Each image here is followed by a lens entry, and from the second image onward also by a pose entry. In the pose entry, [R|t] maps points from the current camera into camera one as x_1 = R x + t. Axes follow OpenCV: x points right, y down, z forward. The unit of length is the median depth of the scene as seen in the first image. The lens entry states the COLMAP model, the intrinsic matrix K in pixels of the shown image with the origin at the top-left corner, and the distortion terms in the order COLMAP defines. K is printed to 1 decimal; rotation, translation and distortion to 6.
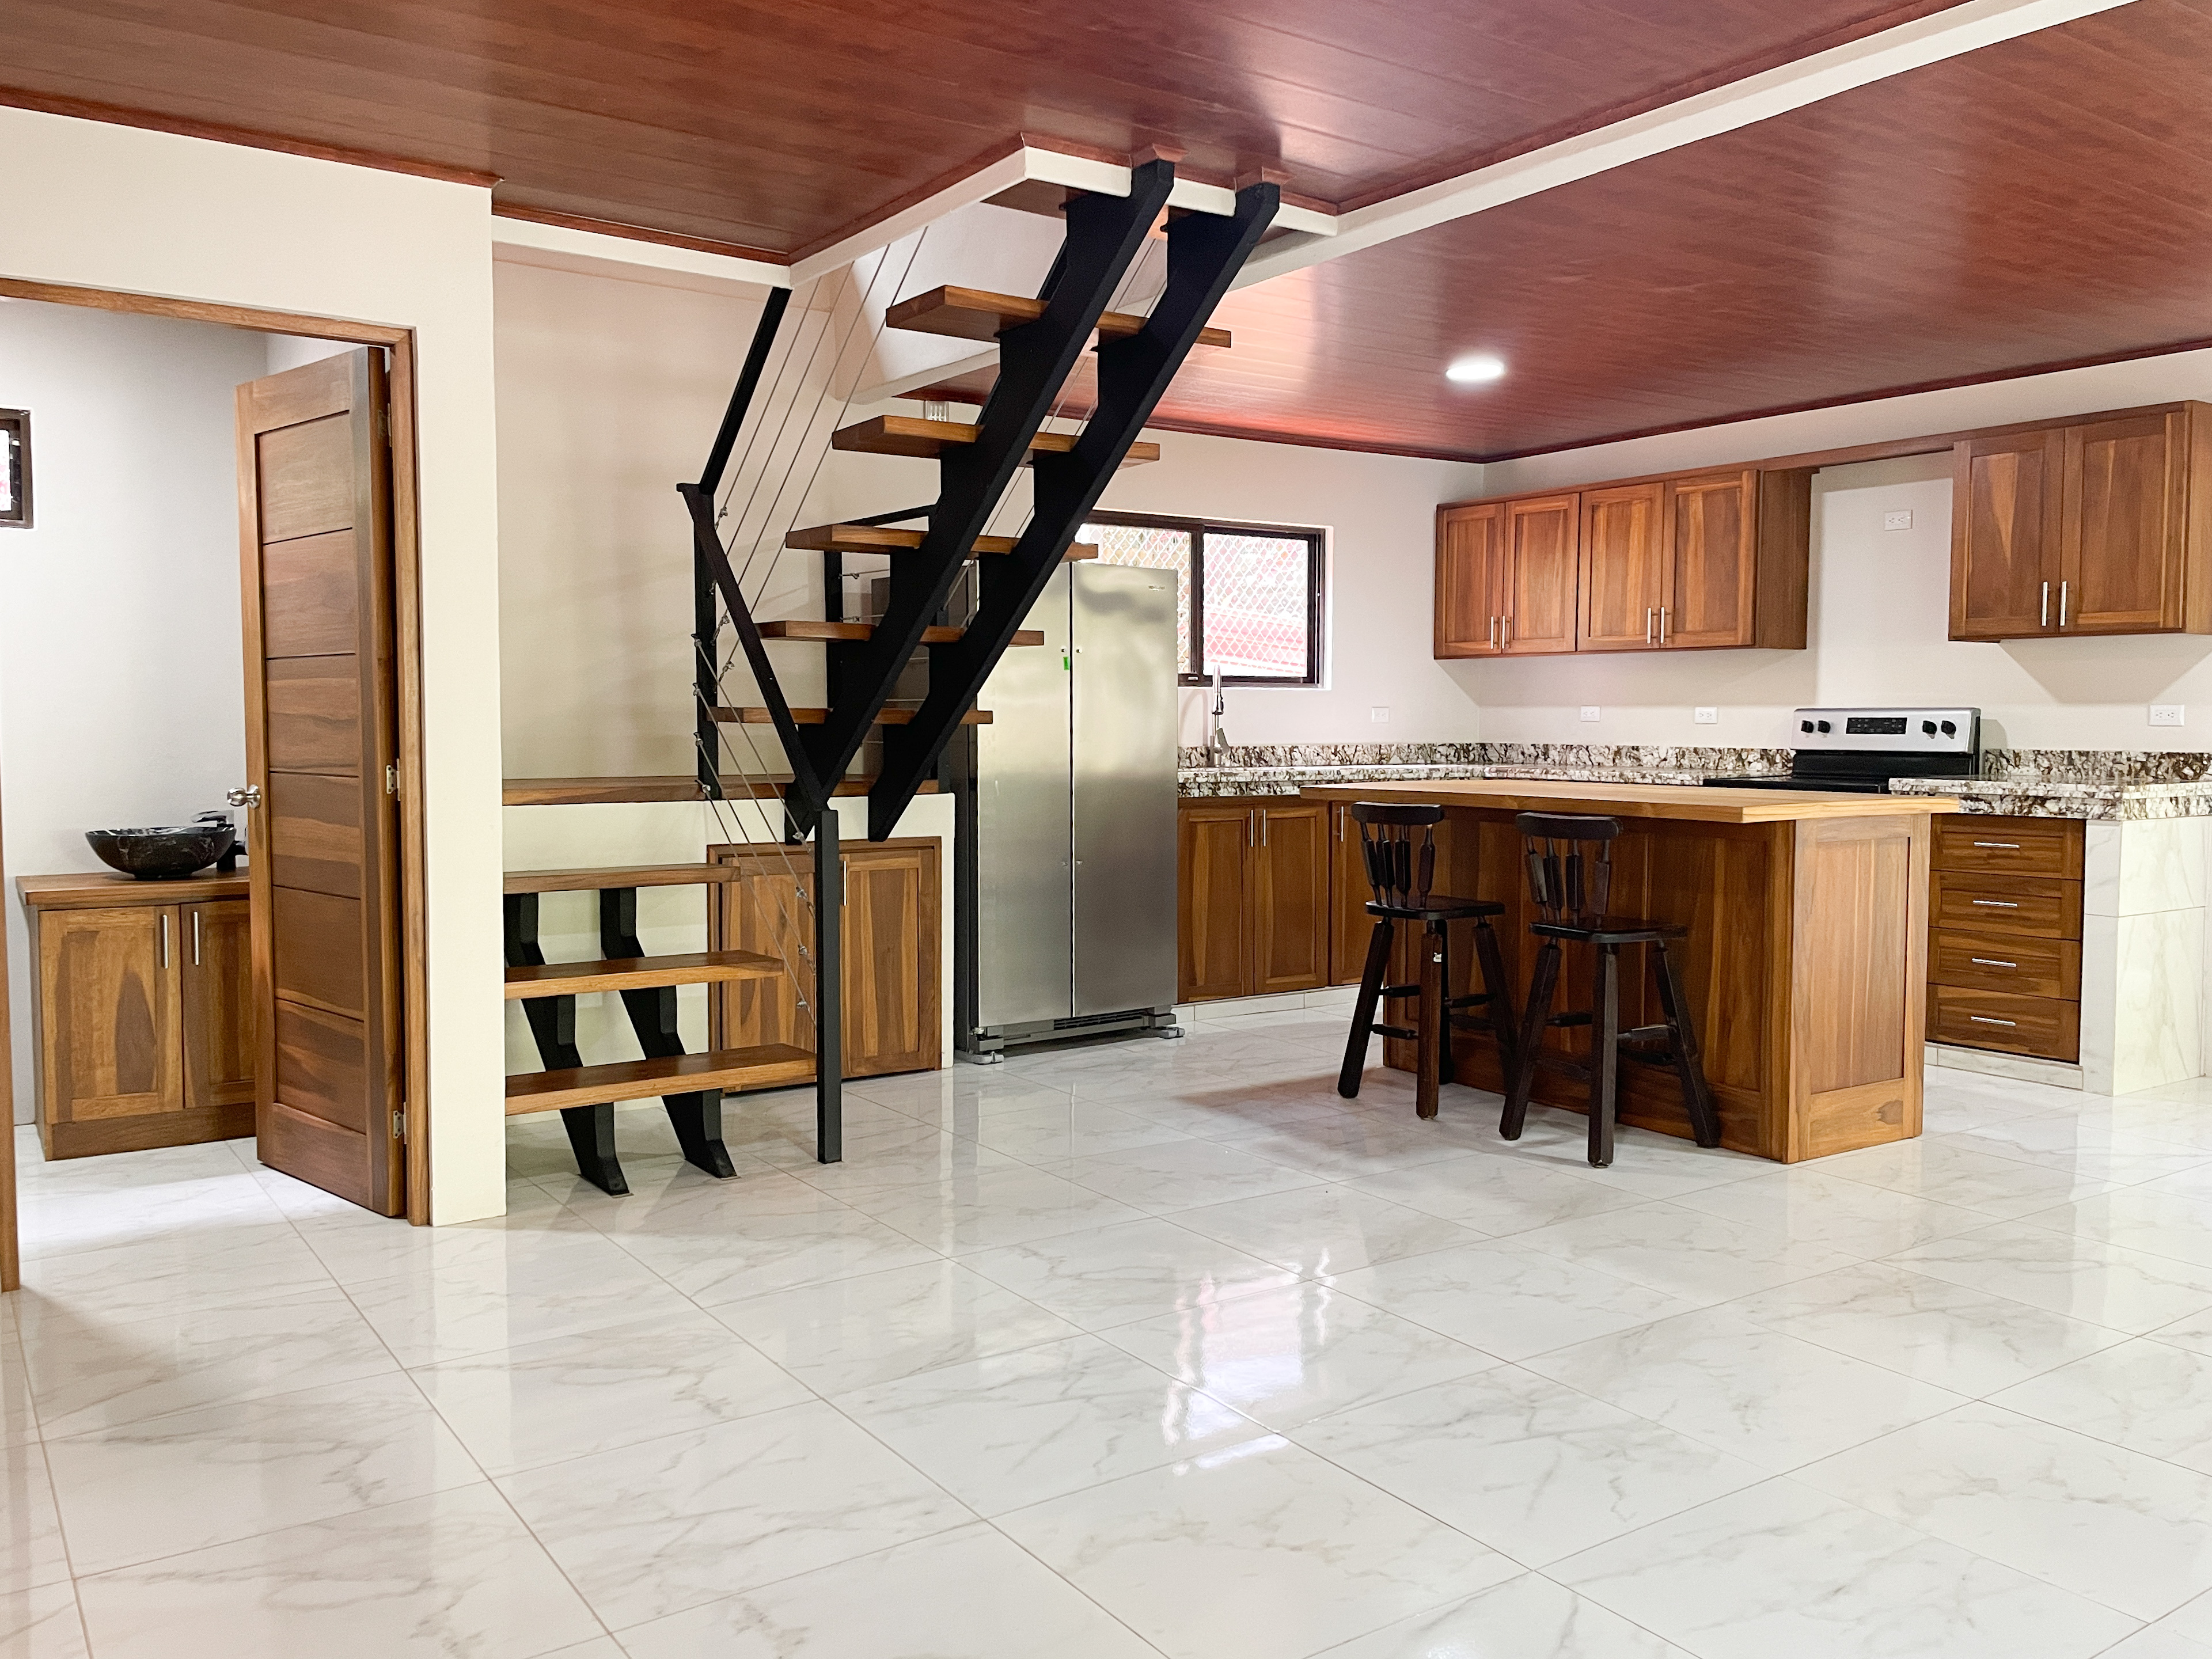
lens RADIAL K [[1718.7, 0, 1127.0], [0, 1718.7, 822.6], [0, 0, 1]] dist [0.107398, -0.136469]
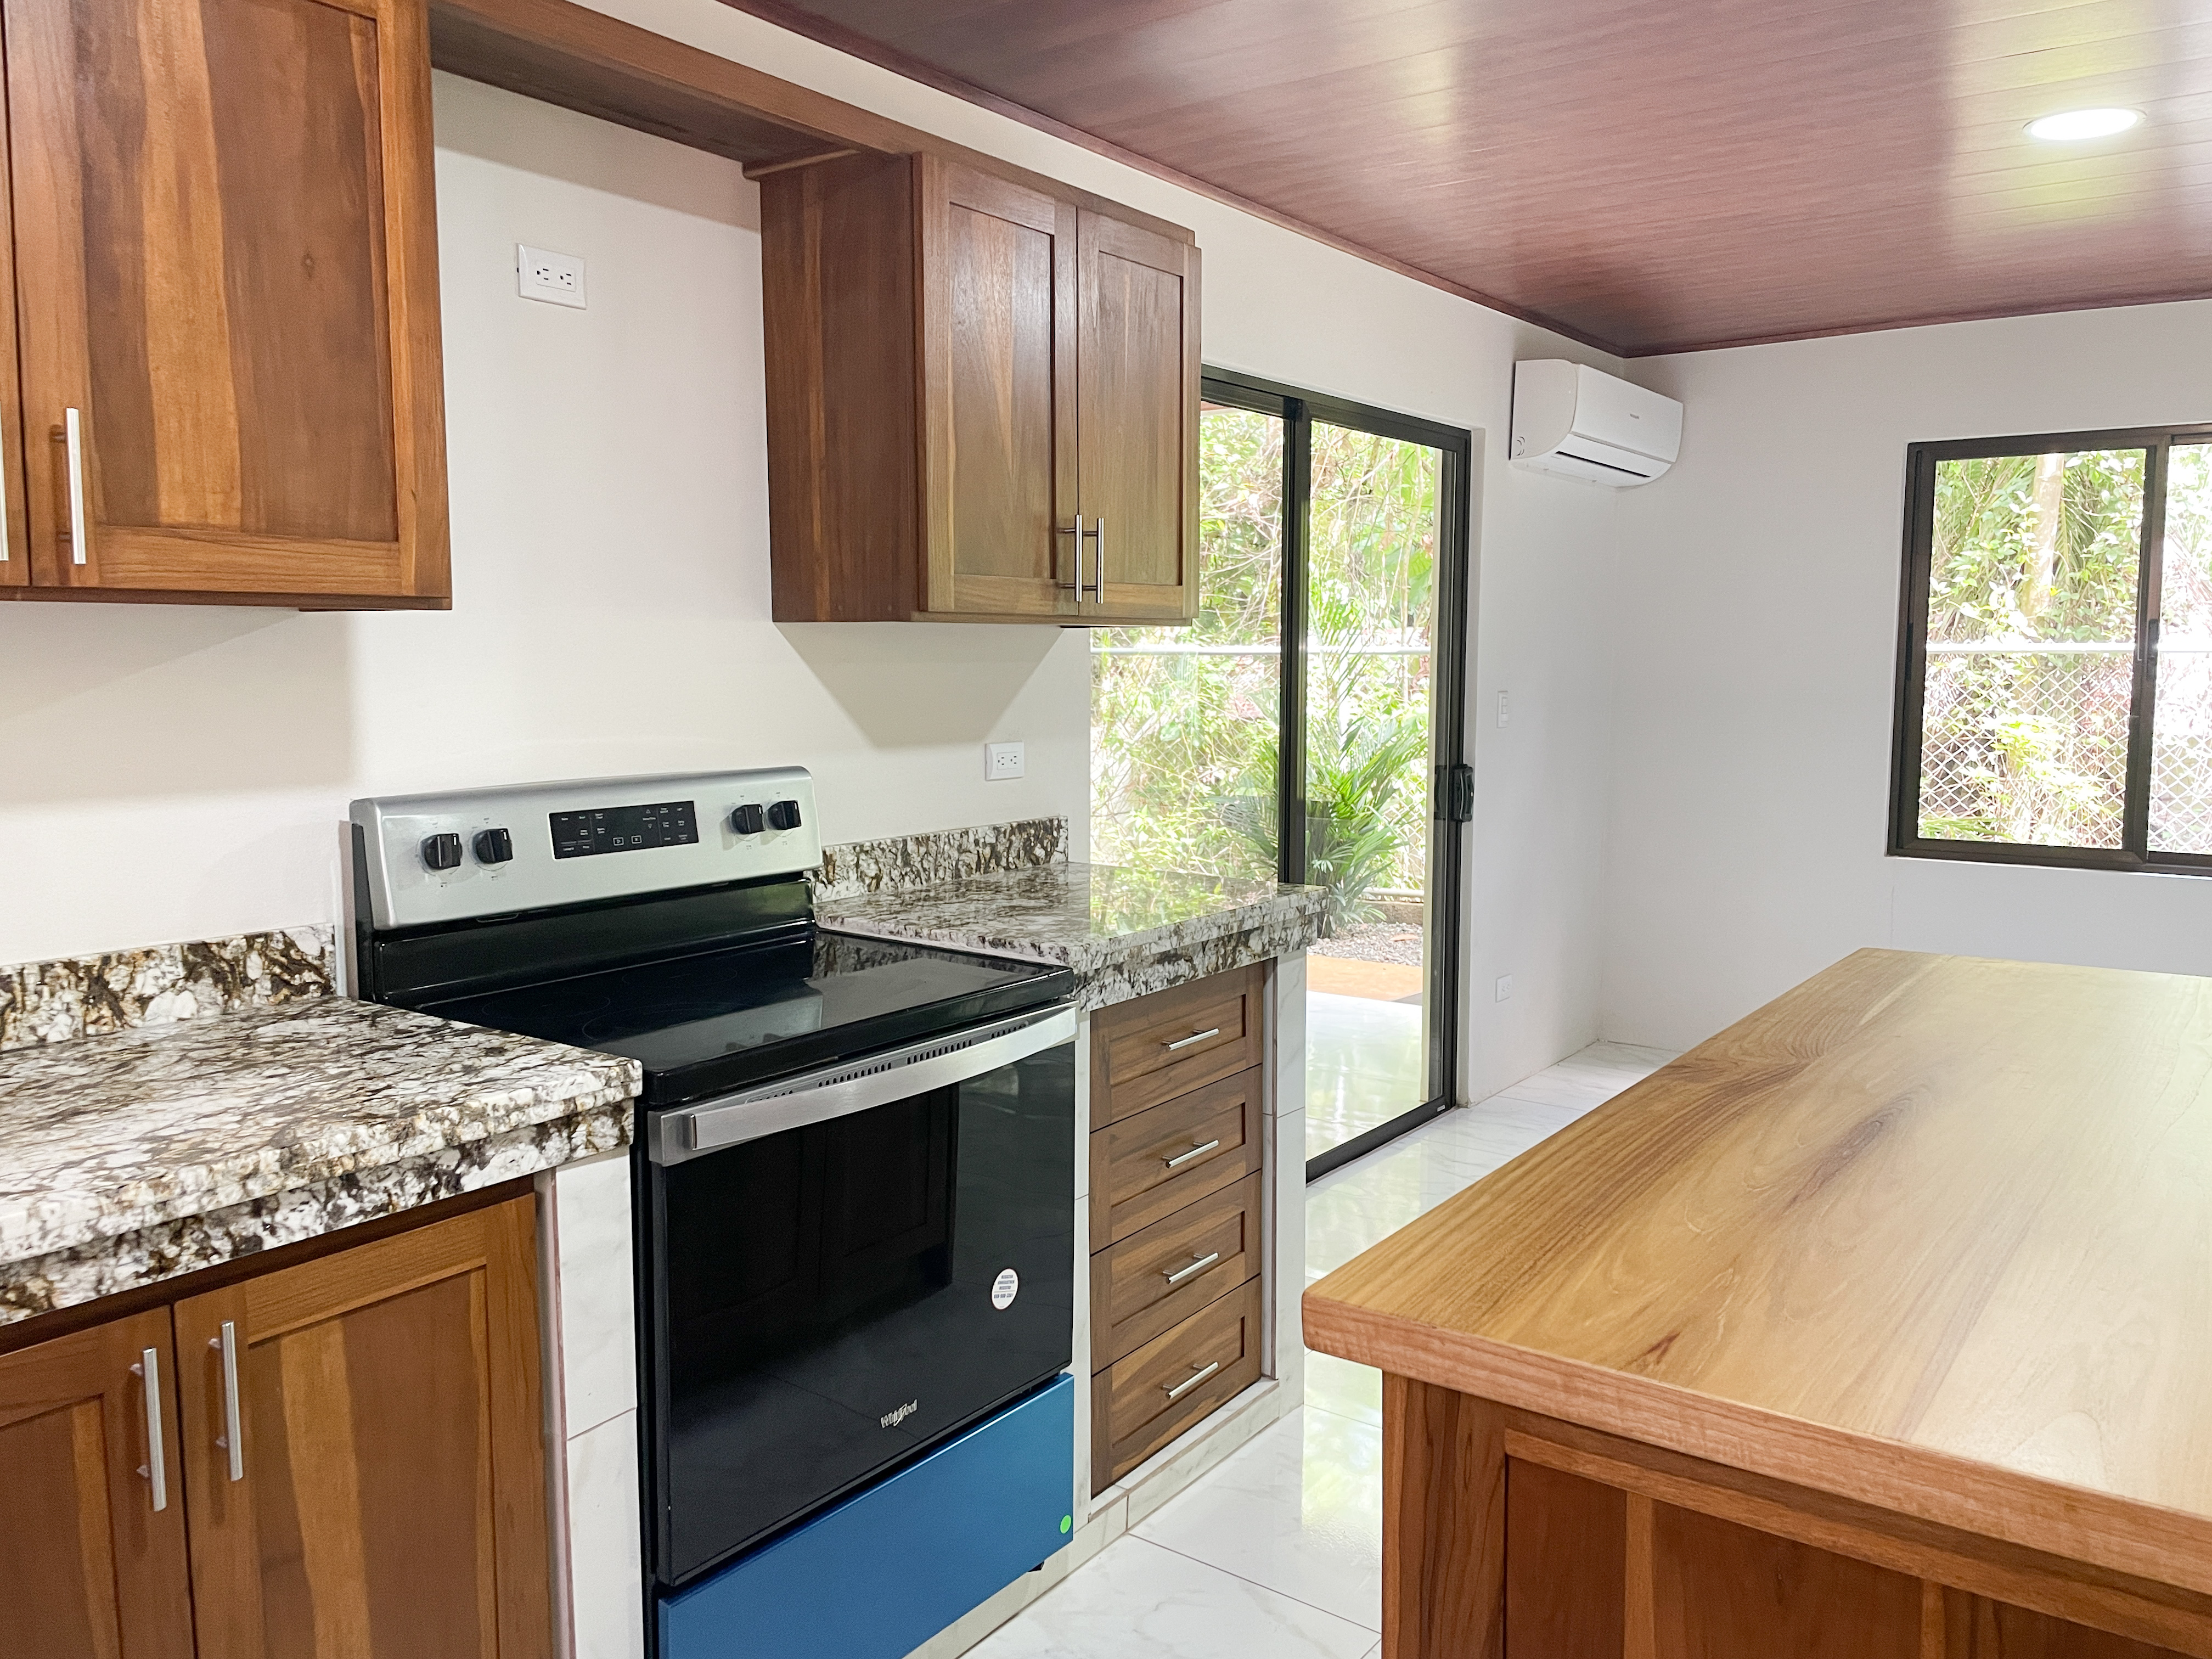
lens RADIAL K [[1666.5, 0, 1119.8], [0, 1666.5, 827.6], [0, 0, 1]] dist [0.101430, -0.124567]
pose [[-0.330431, -0.103070, 0.938185, 0.052784], [0.059388, 0.989779, 0.129655, -0.098505], [-0.941960, 0.098559, -0.320933, 1.037078]]
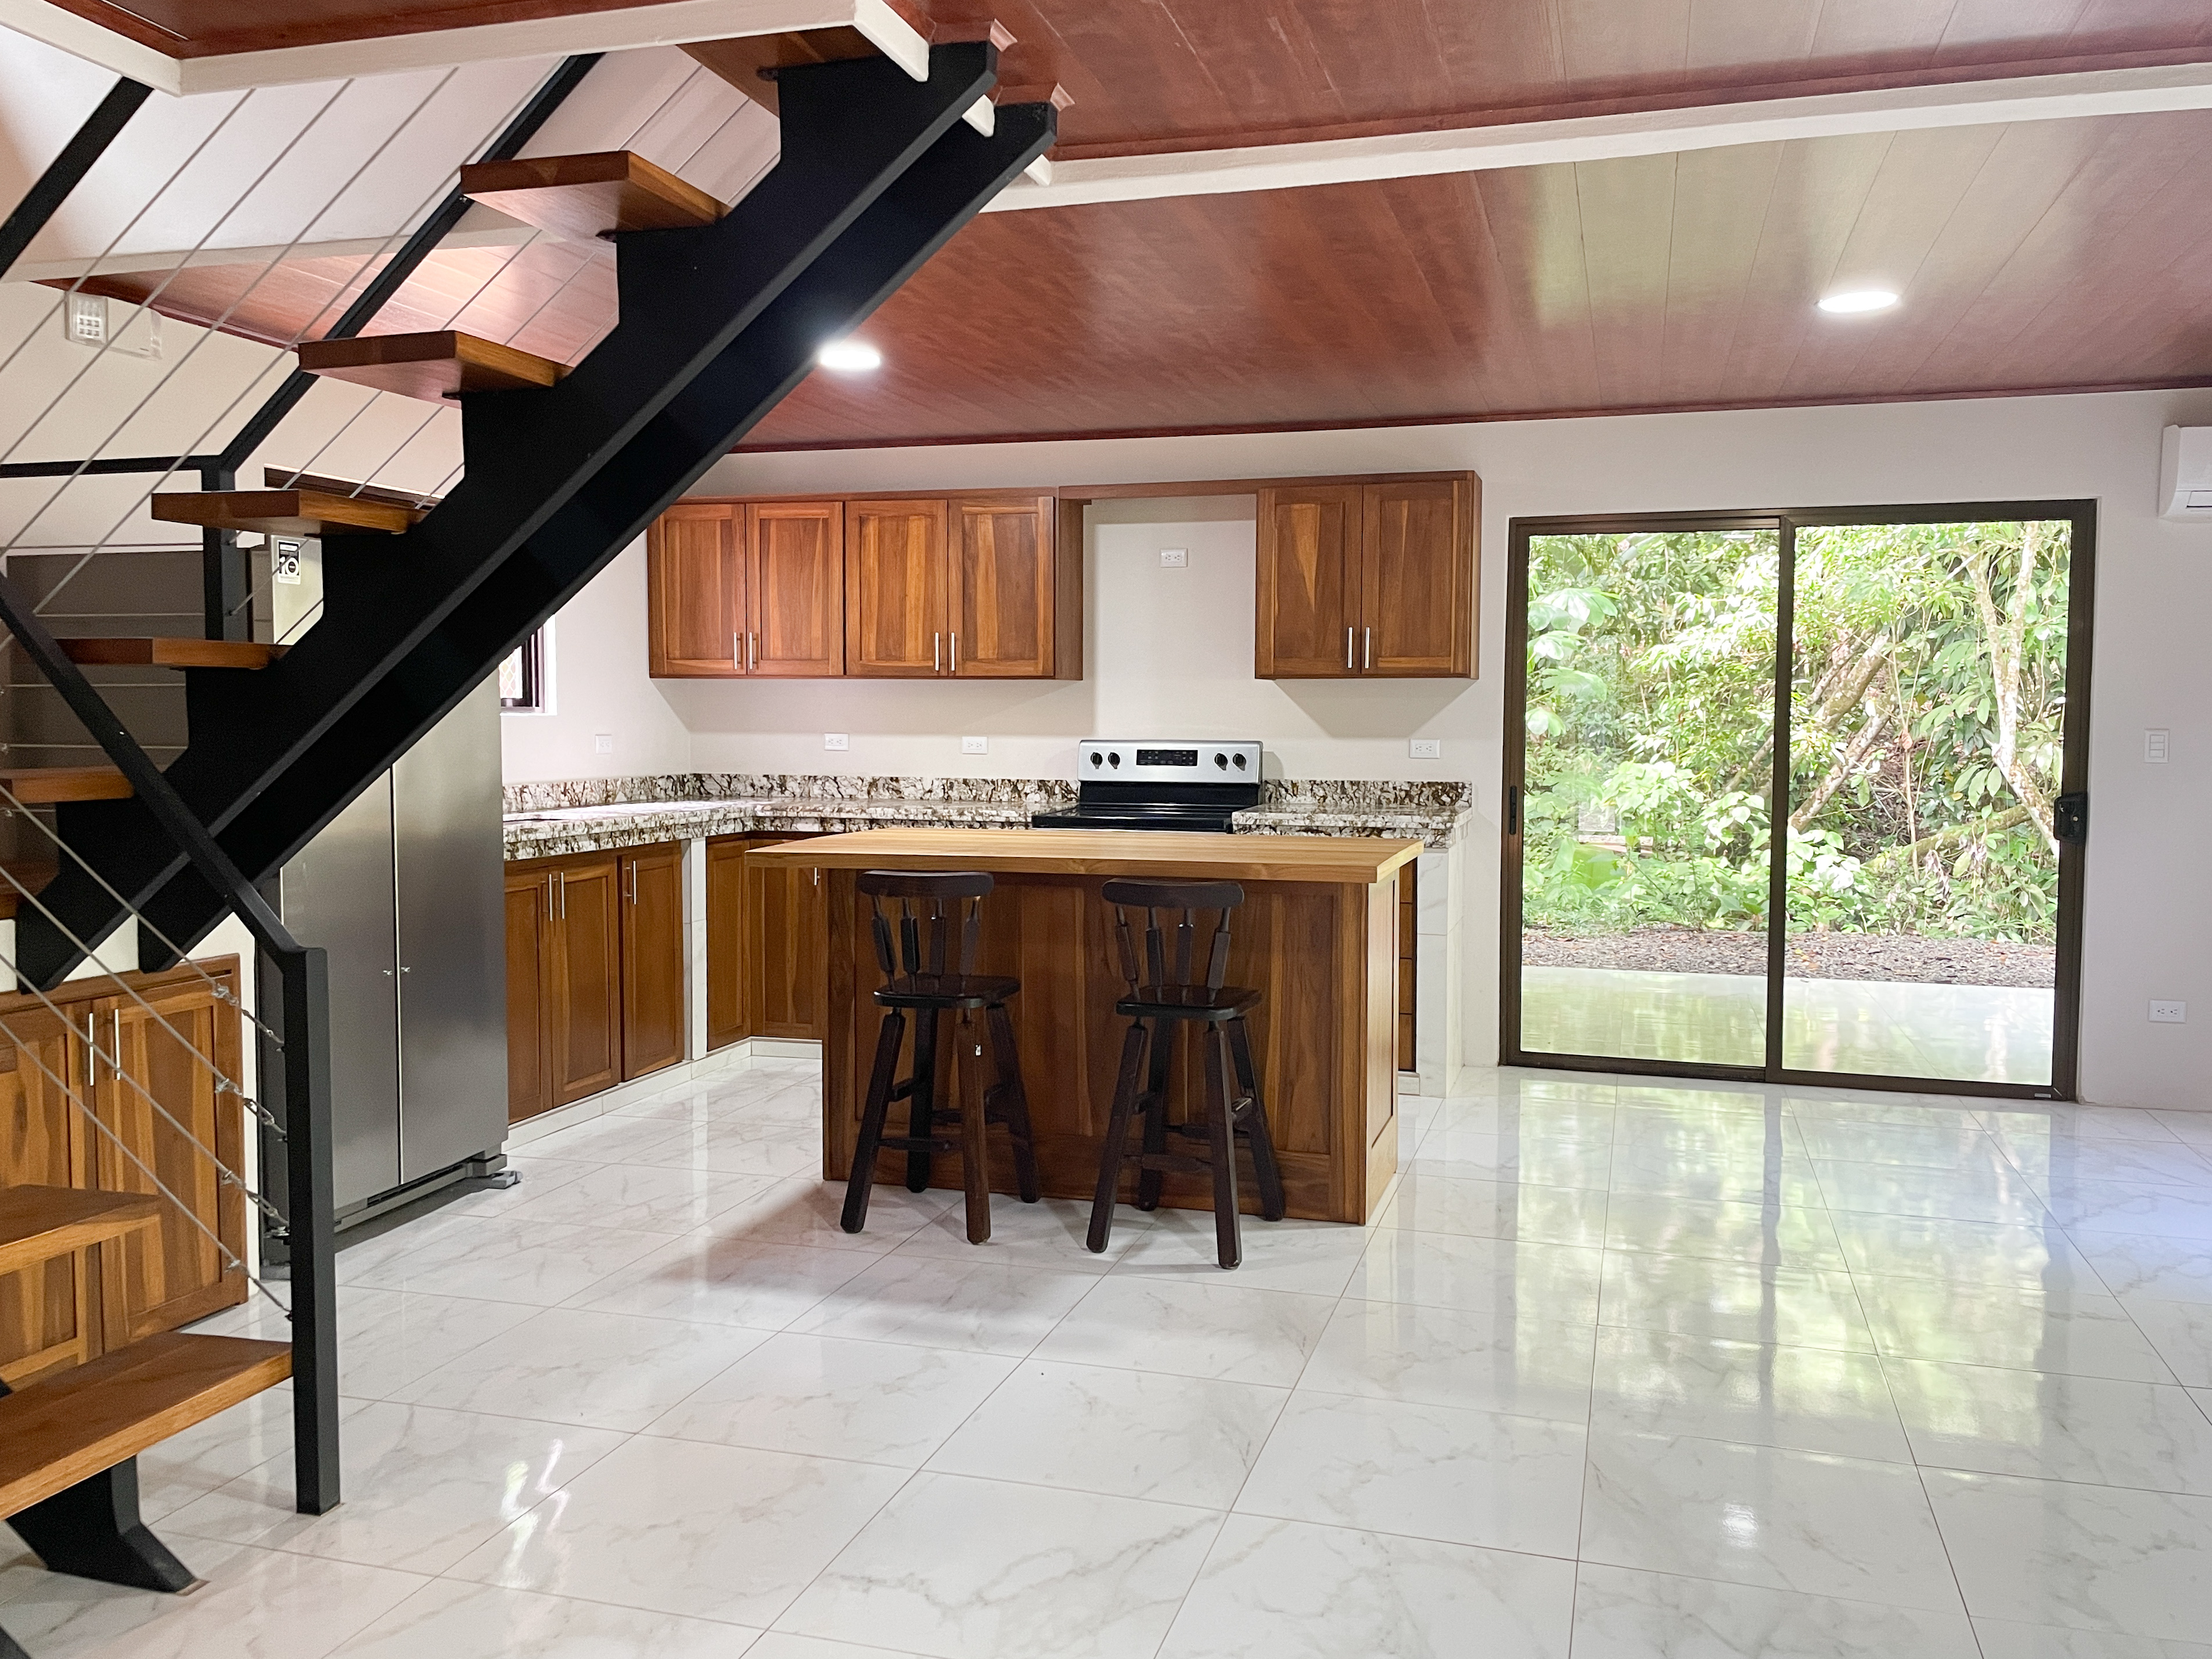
lens RADIAL K [[1746.3, 0, 1100.2], [0, 1746.3, 824.2], [0, 0, 1]] dist [0.072632, -0.001812]
pose [[0.784388, -0.040989, 0.618914, -0.240943], [0.038225, 0.999112, 0.017724, -0.036975], [-0.619091, 0.009755, 0.785259, 0.225879]]
